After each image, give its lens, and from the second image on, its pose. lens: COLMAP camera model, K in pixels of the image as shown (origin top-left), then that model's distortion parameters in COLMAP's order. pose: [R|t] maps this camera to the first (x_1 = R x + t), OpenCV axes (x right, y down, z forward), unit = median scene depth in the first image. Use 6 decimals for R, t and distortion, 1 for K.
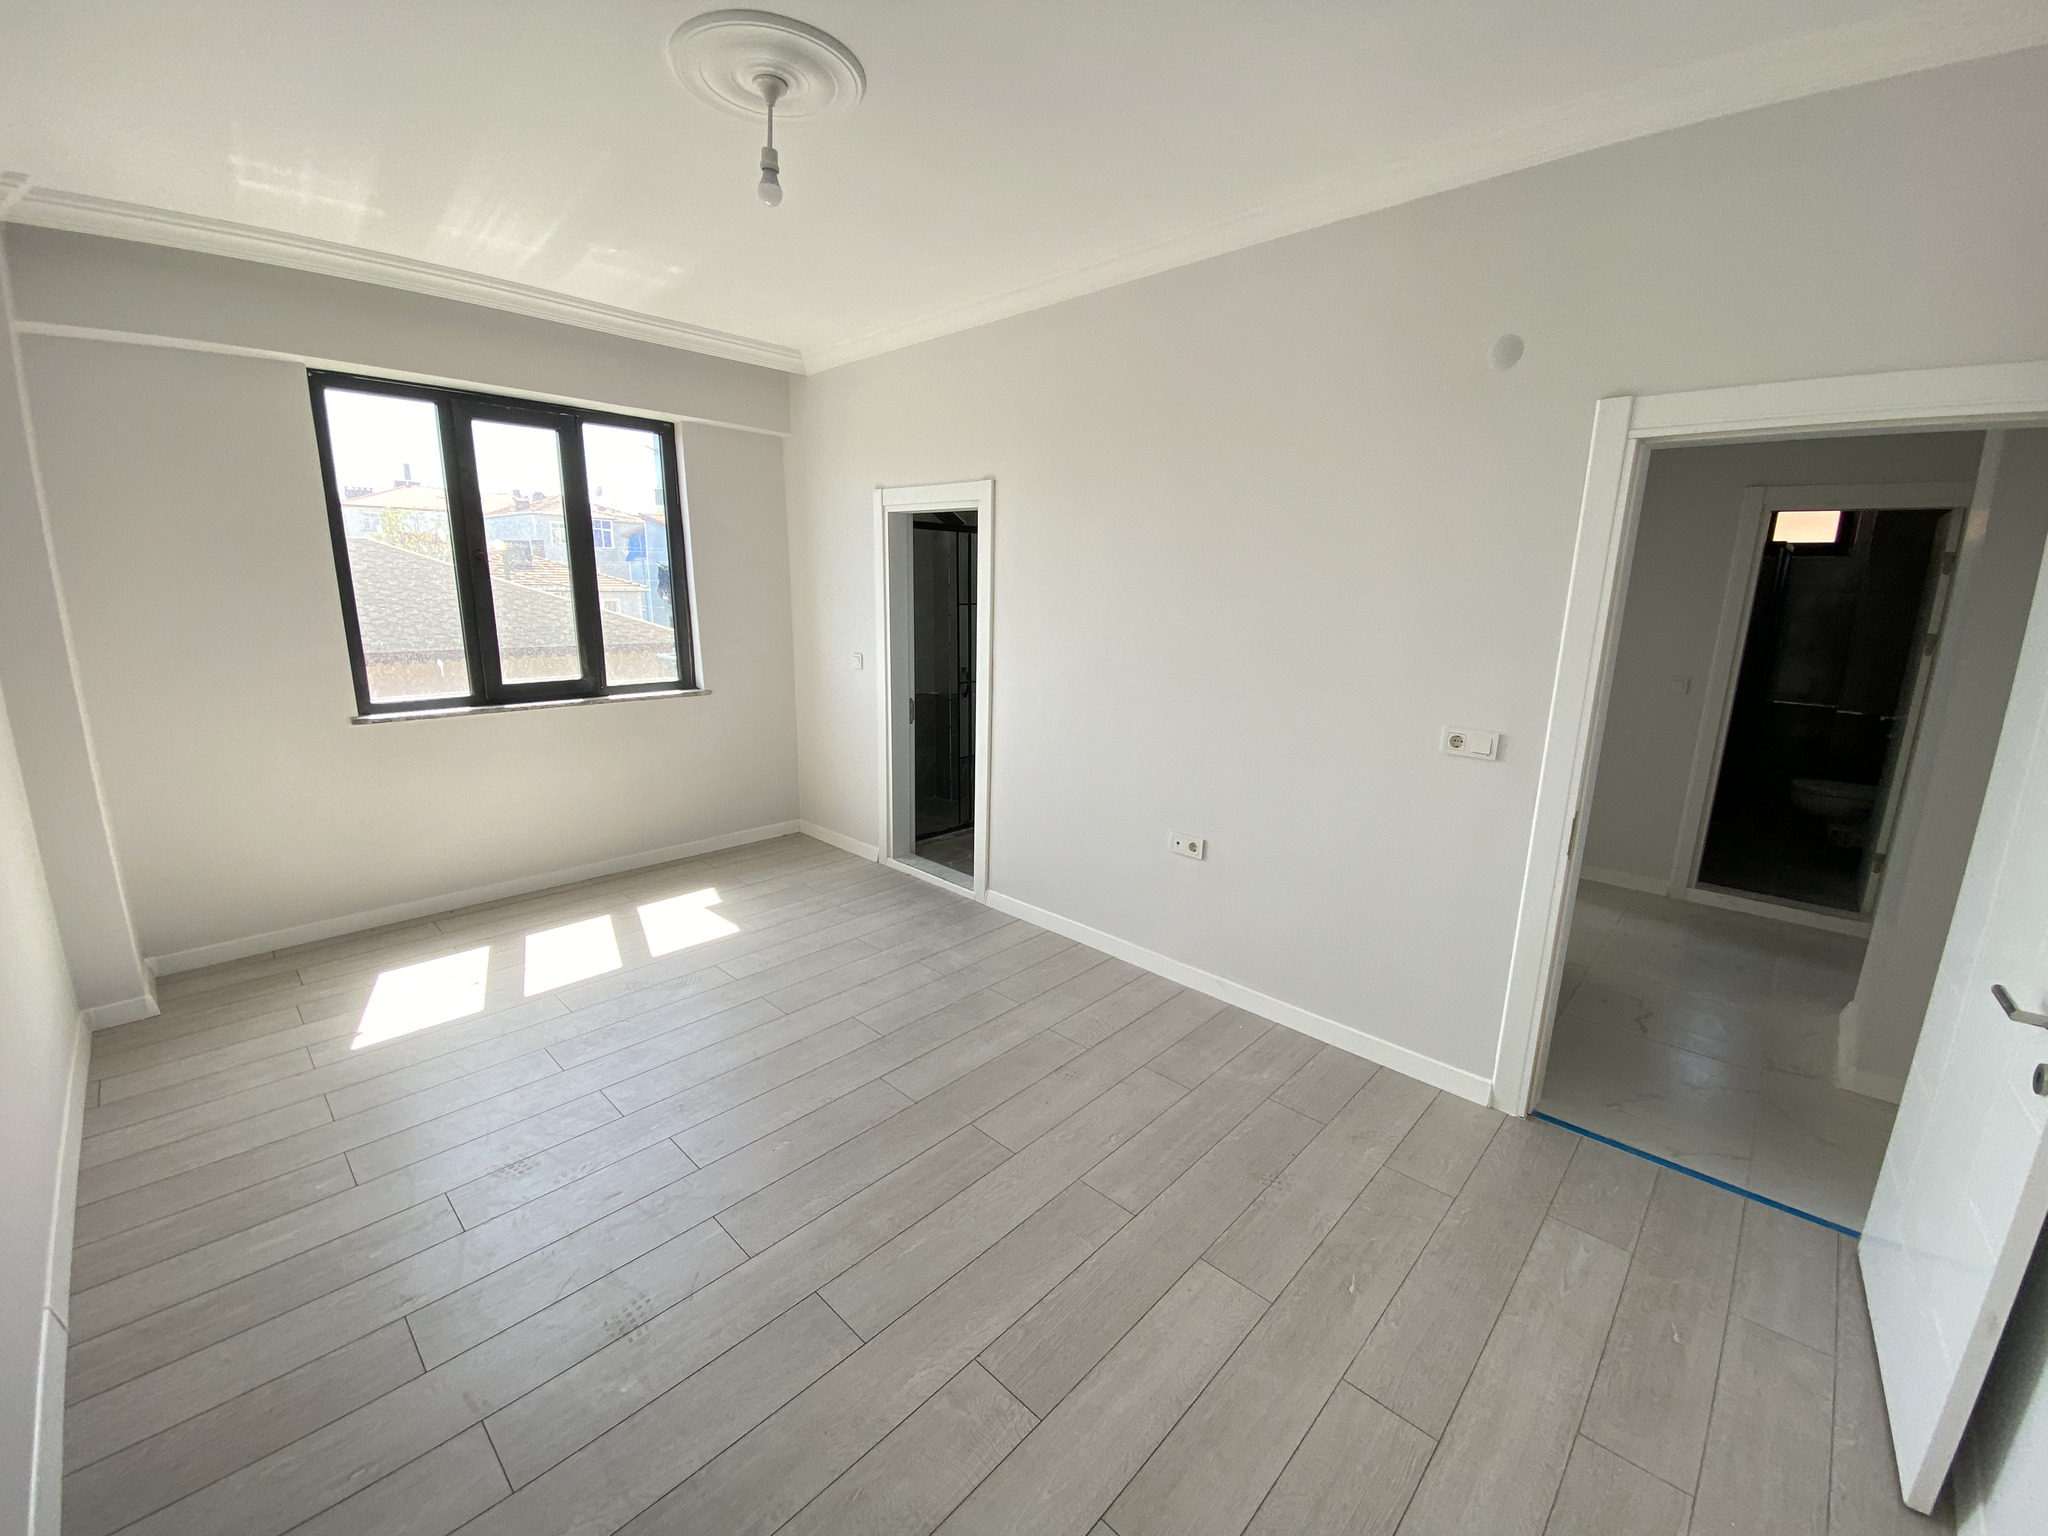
lens RADIAL K [[844.9, 0, 1018.2], [0, 844.9, 770.3], [0, 0, 1]] dist [0.019288, -0.003009]
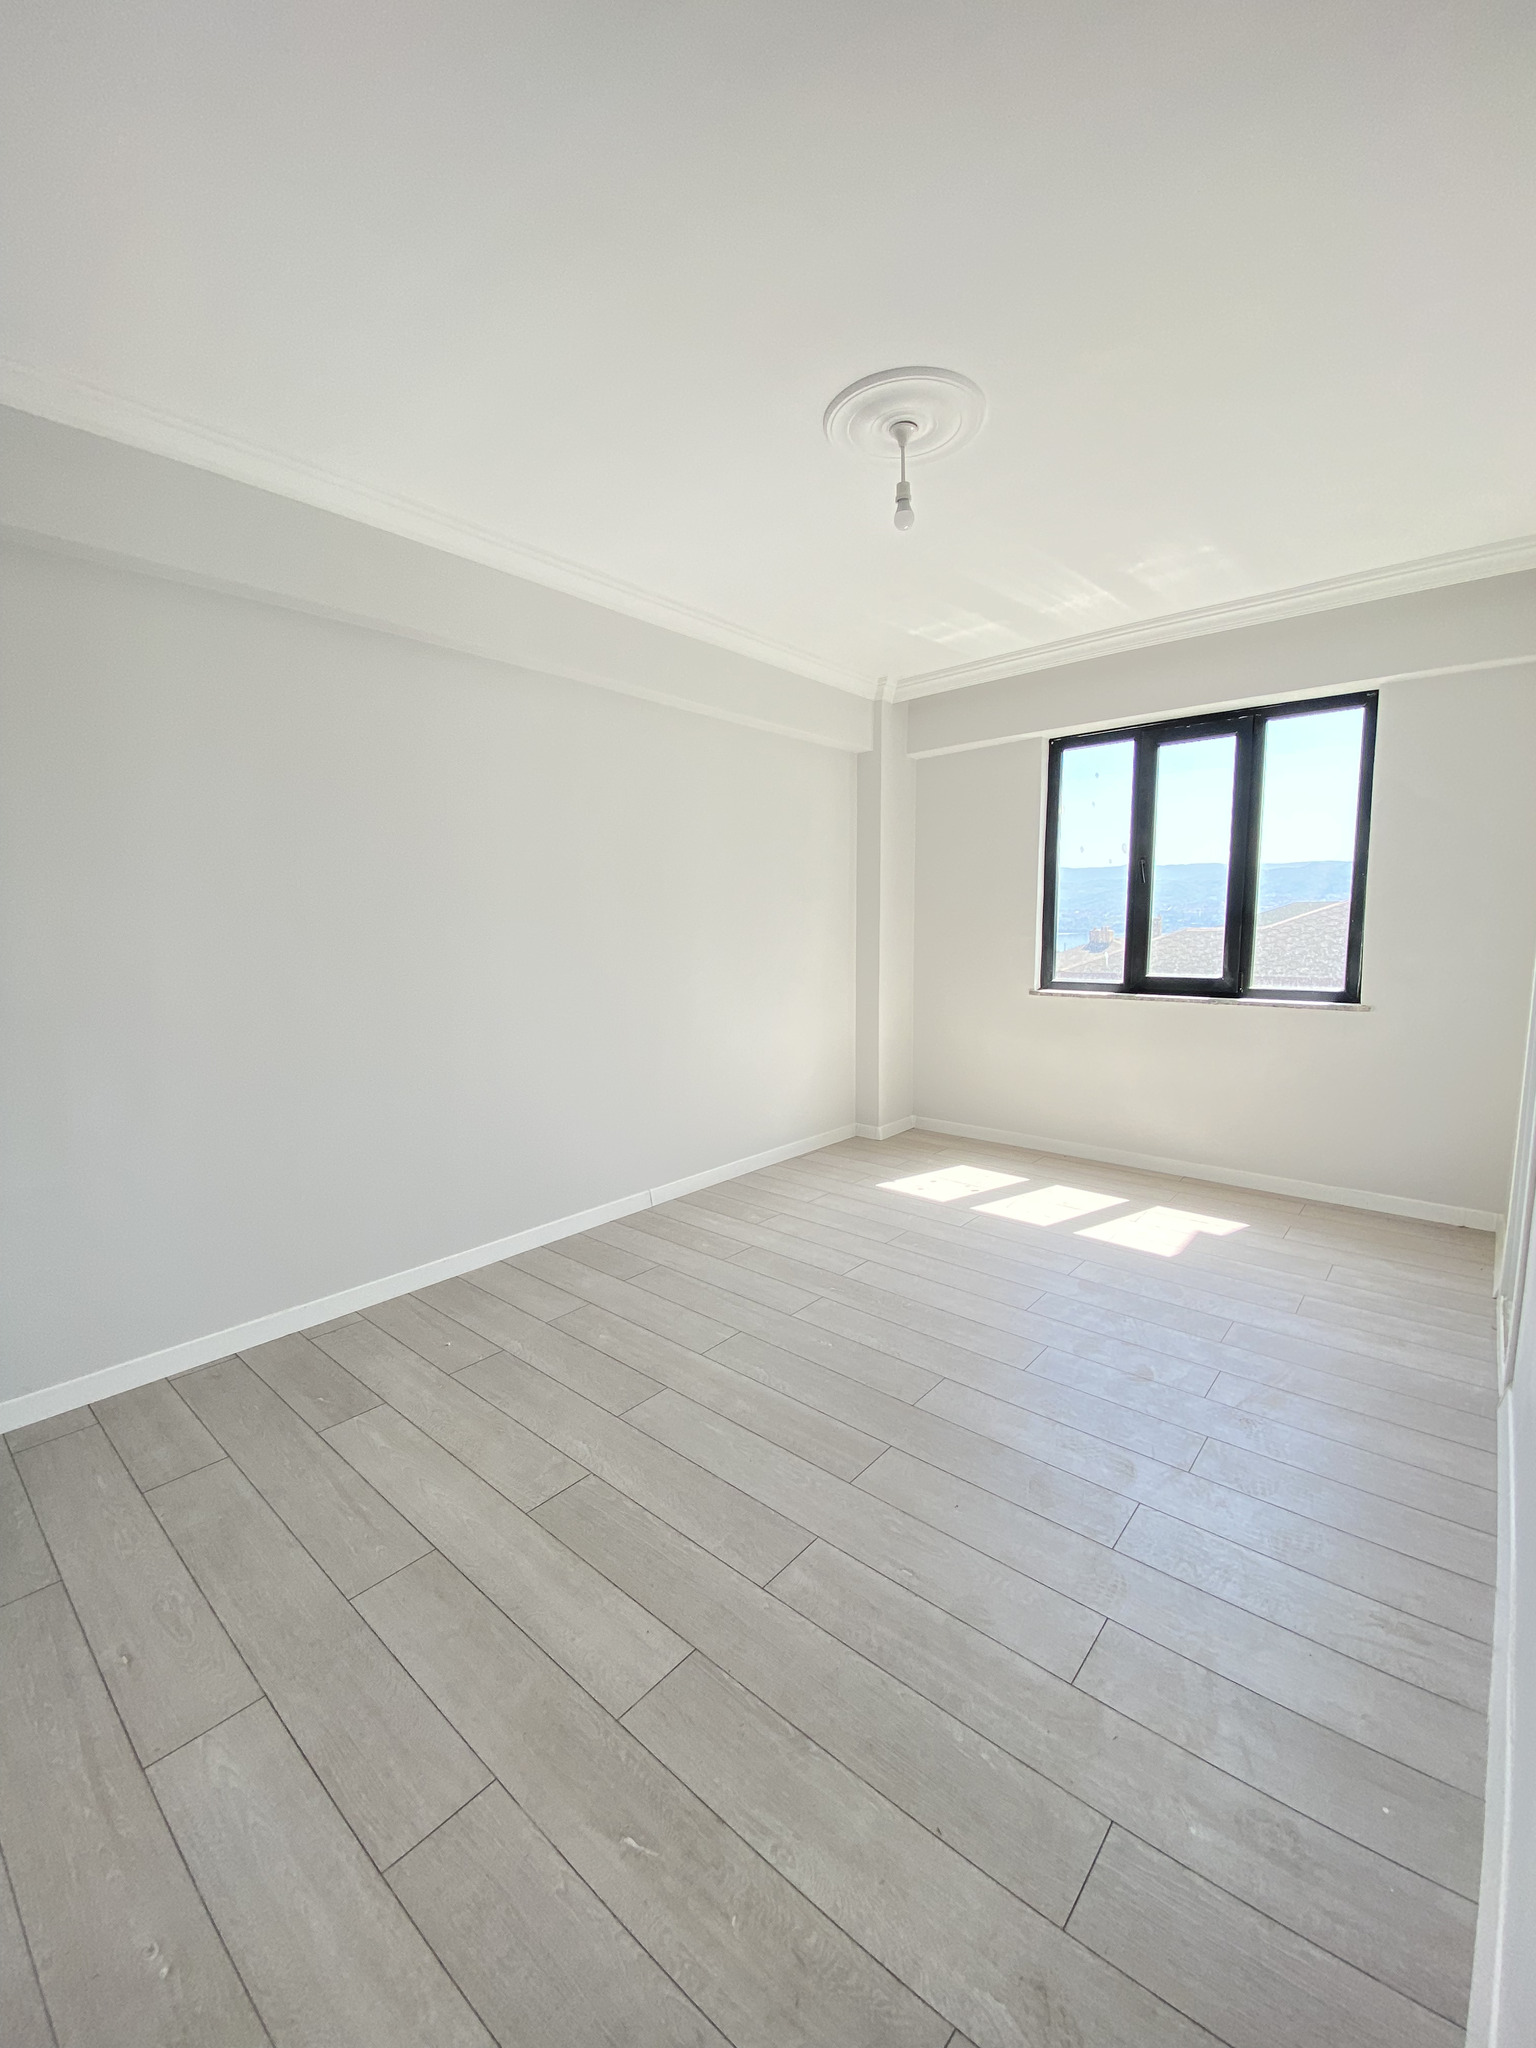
lens RADIAL K [[844.9, 0, 774.1], [0, 844.9, 1025.9], [0, 0, 1]] dist [0.019288, -0.003009]
pose [[0.059107, 0.110844, -0.992079, 0.539228], [-0.213080, 0.972313, 0.095941, -0.045866], [0.975245, 0.205722, 0.081089, 0.509895]]
